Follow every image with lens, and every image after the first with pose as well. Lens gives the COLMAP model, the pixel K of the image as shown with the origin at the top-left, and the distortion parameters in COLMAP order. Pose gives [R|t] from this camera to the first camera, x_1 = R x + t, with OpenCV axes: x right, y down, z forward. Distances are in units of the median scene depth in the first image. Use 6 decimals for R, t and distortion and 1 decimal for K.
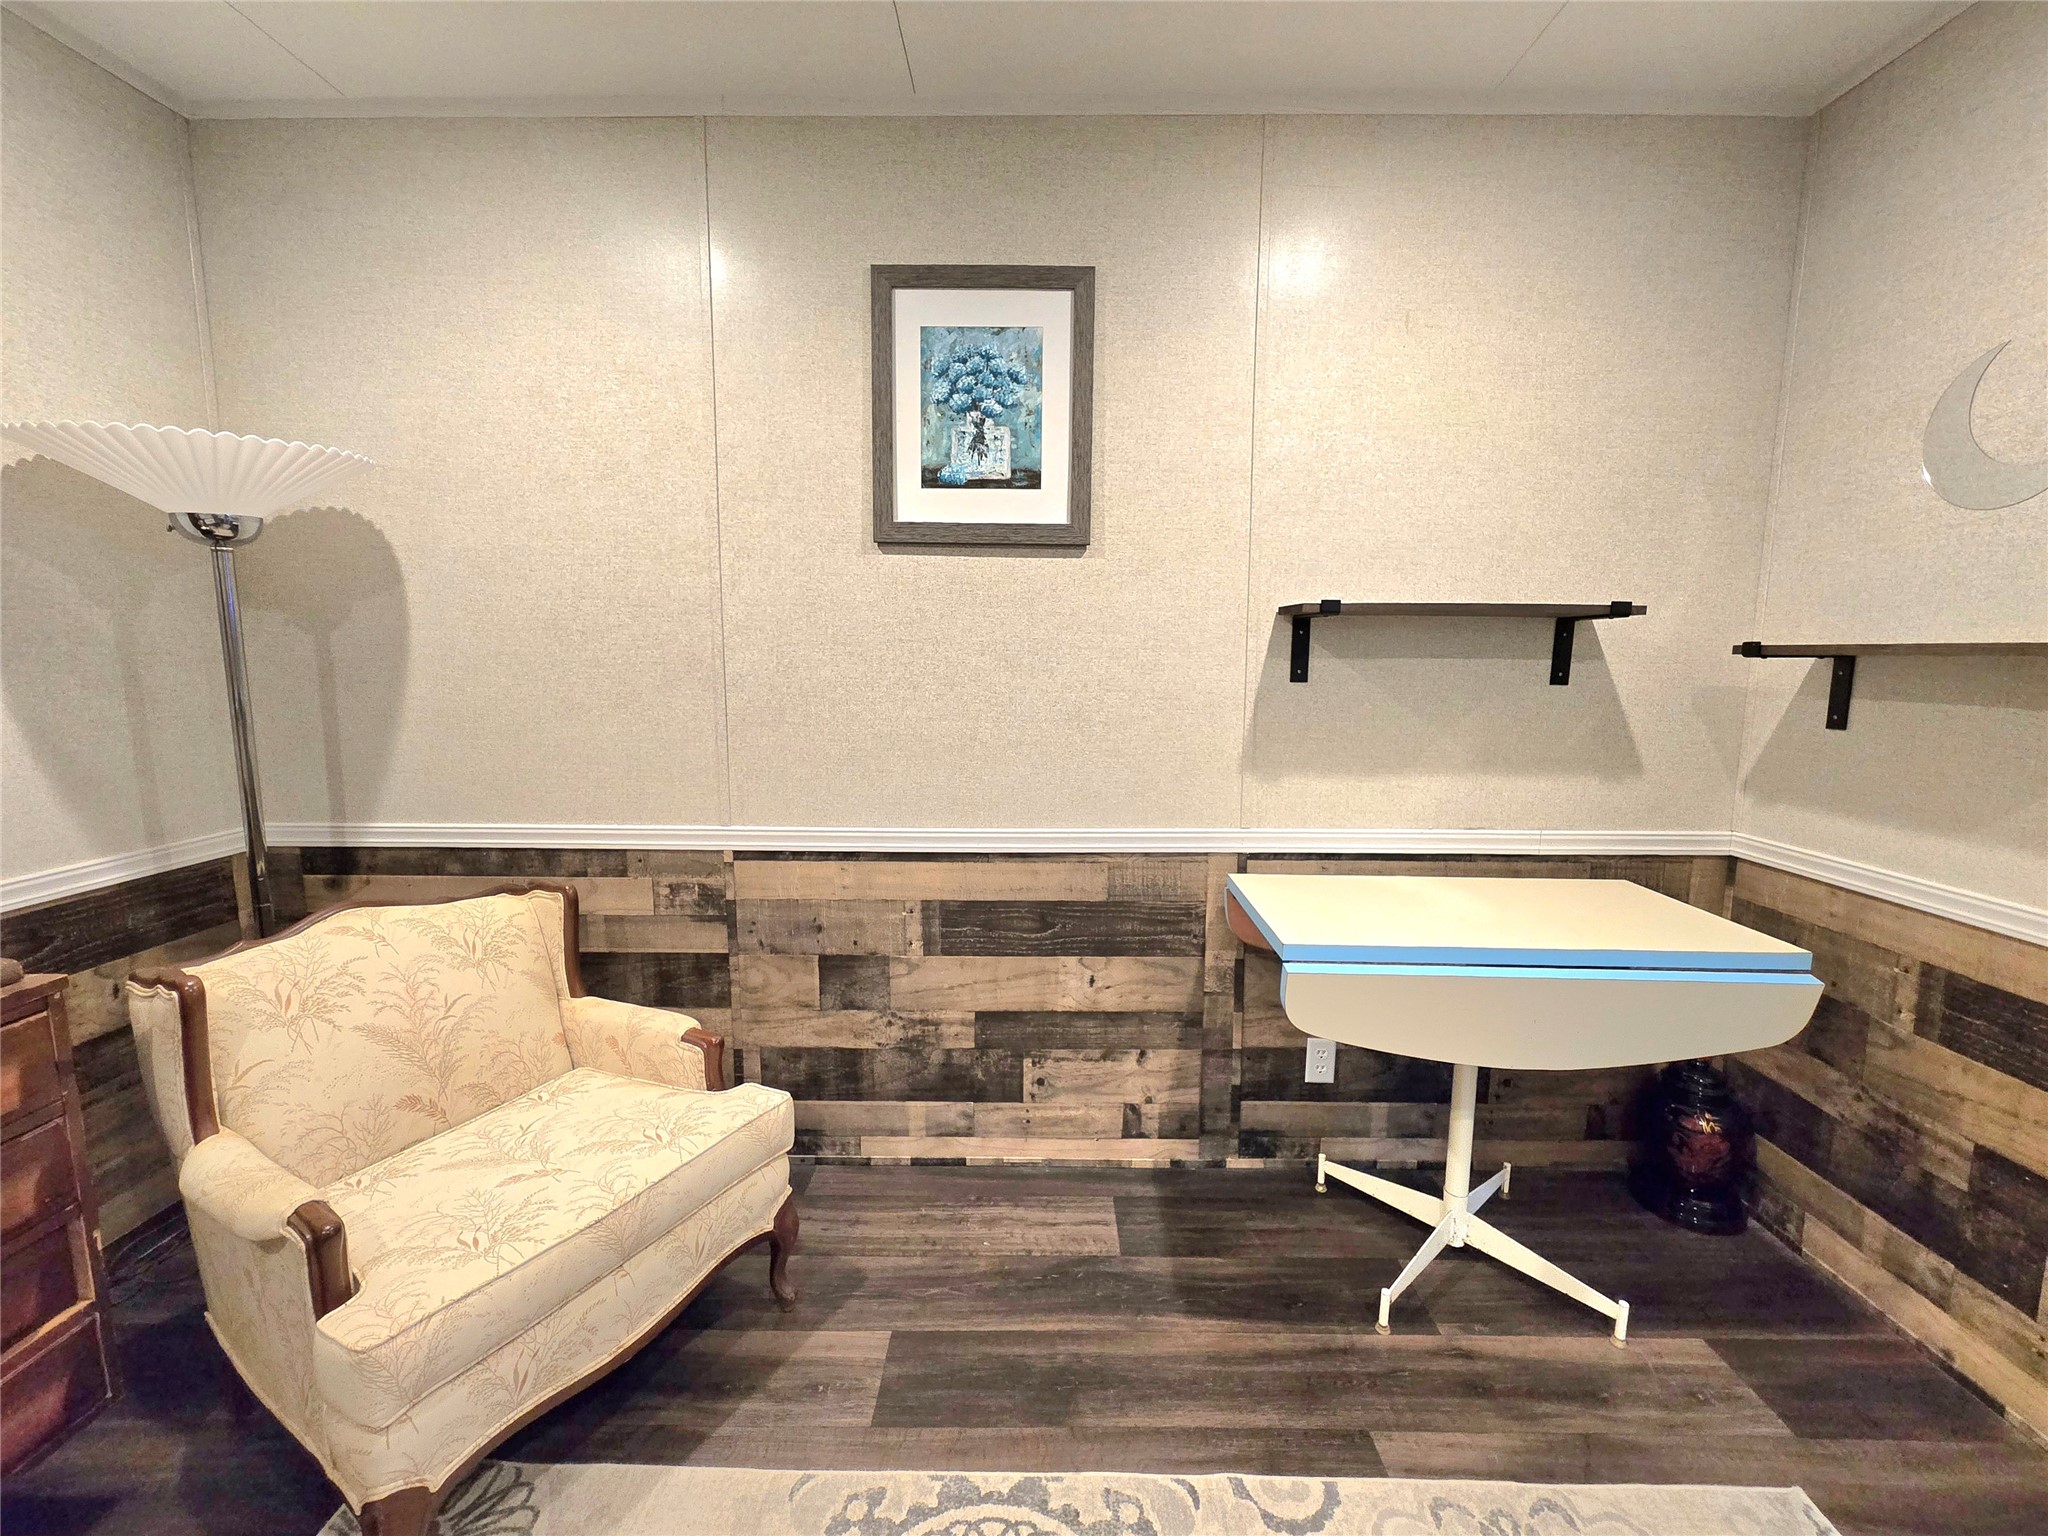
lens RADIAL K [[848.3, 0, 1025.2], [0, 848.3, 750.6], [0, 0, 1]] dist [-0.000143, 0.000700]
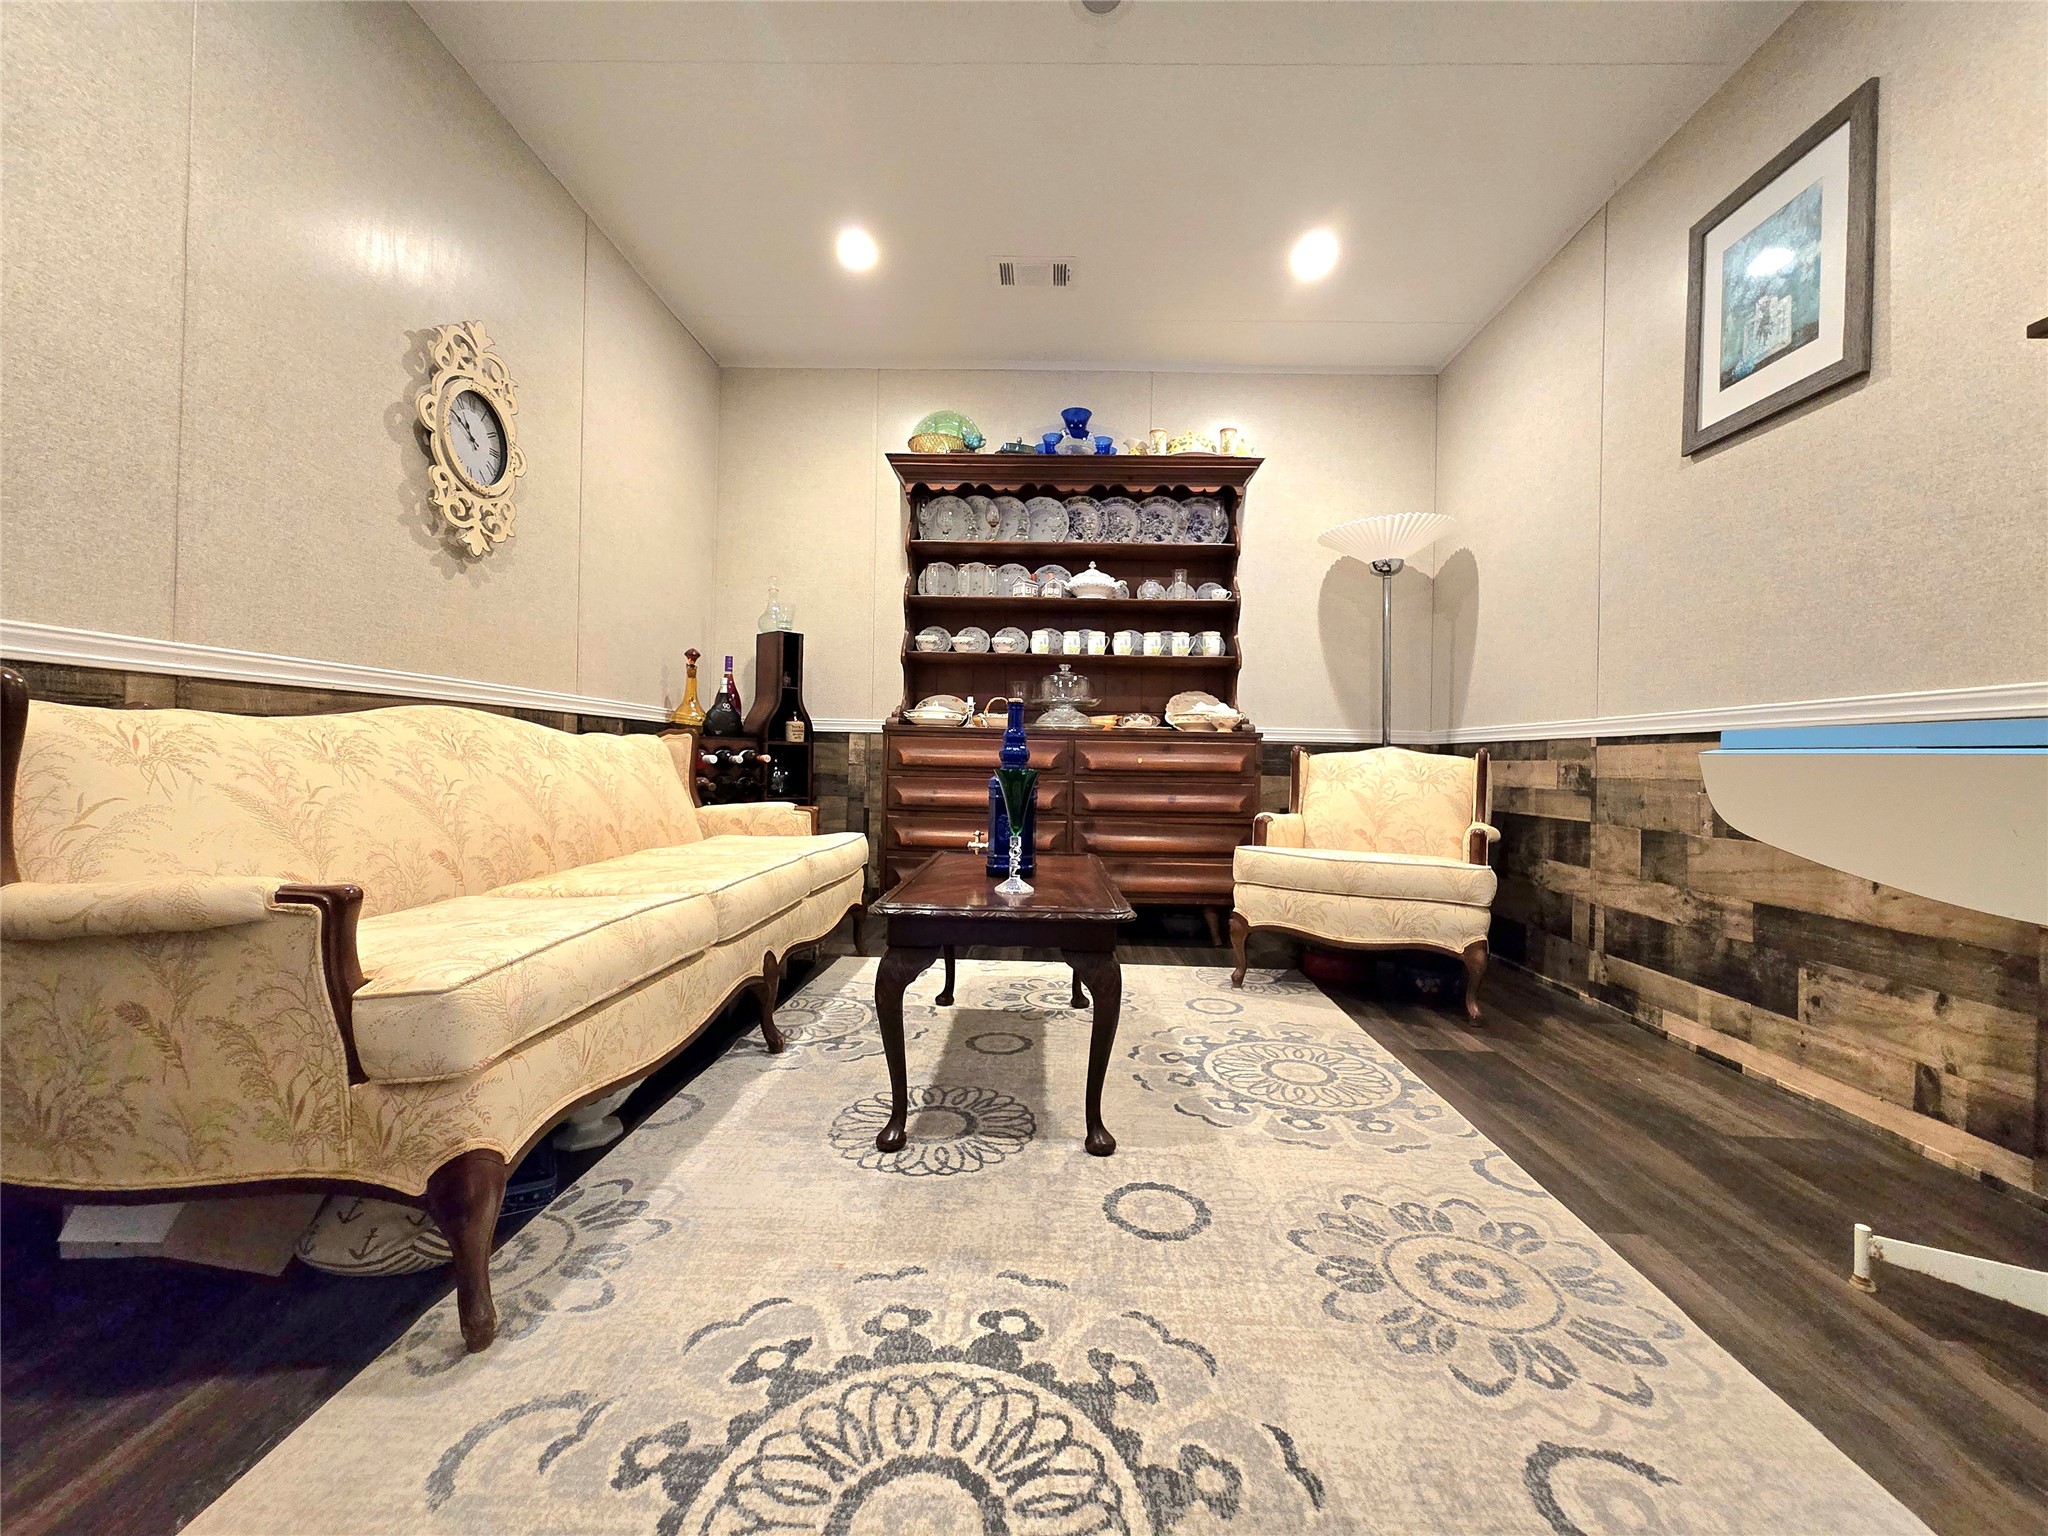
lens RADIAL K [[848.3, 0, 1025.2], [0, 848.3, 750.6], [0, 0, 1]] dist [-0.000143, 0.000700]
pose [[-0.029457, -0.020340, -0.999359, 0.916078], [-0.147712, 0.988905, -0.015774, 0.275473], [0.988592, 0.147152, -0.032135, 0.202055]]
